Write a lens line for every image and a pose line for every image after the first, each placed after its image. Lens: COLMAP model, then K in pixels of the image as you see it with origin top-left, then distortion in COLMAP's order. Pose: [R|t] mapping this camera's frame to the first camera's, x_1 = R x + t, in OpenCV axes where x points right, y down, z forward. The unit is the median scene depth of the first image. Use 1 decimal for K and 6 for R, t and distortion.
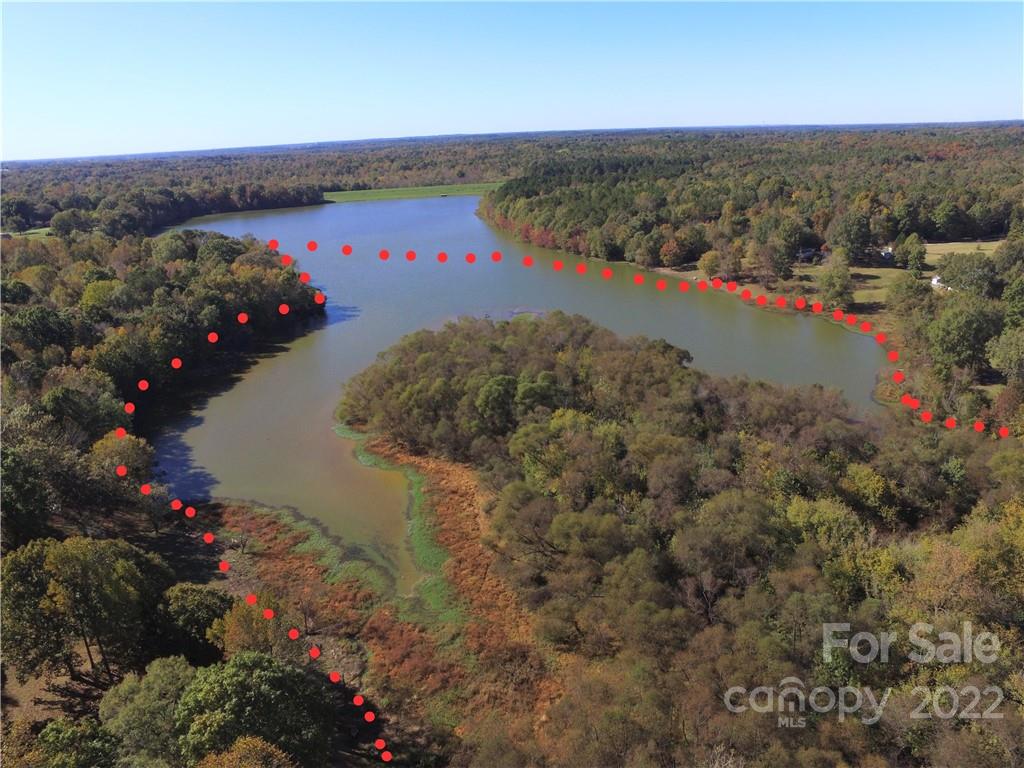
lens RADIAL K [[684.0, 0, 521.4], [0, 684.0, 389.4], [0, 0, 1]] dist [-0.120671, 0.085242]
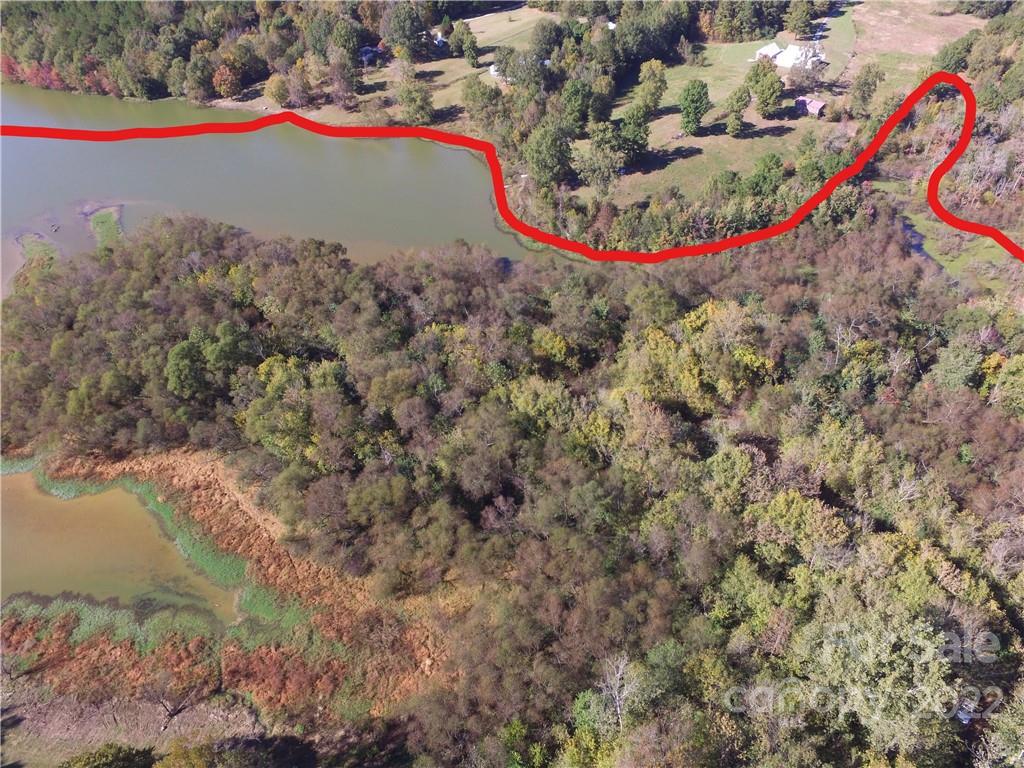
lens RADIAL K [[684.0, 0, 517.6], [0, 684.0, 390.8], [0, 0, 1]] dist [-0.120671, 0.085242]
pose [[0.782399, -0.406508, 0.471809, -0.137995], [0.220638, 0.889380, 0.400401, -0.260444], [-0.582384, -0.209174, 0.785541, 0.022101]]
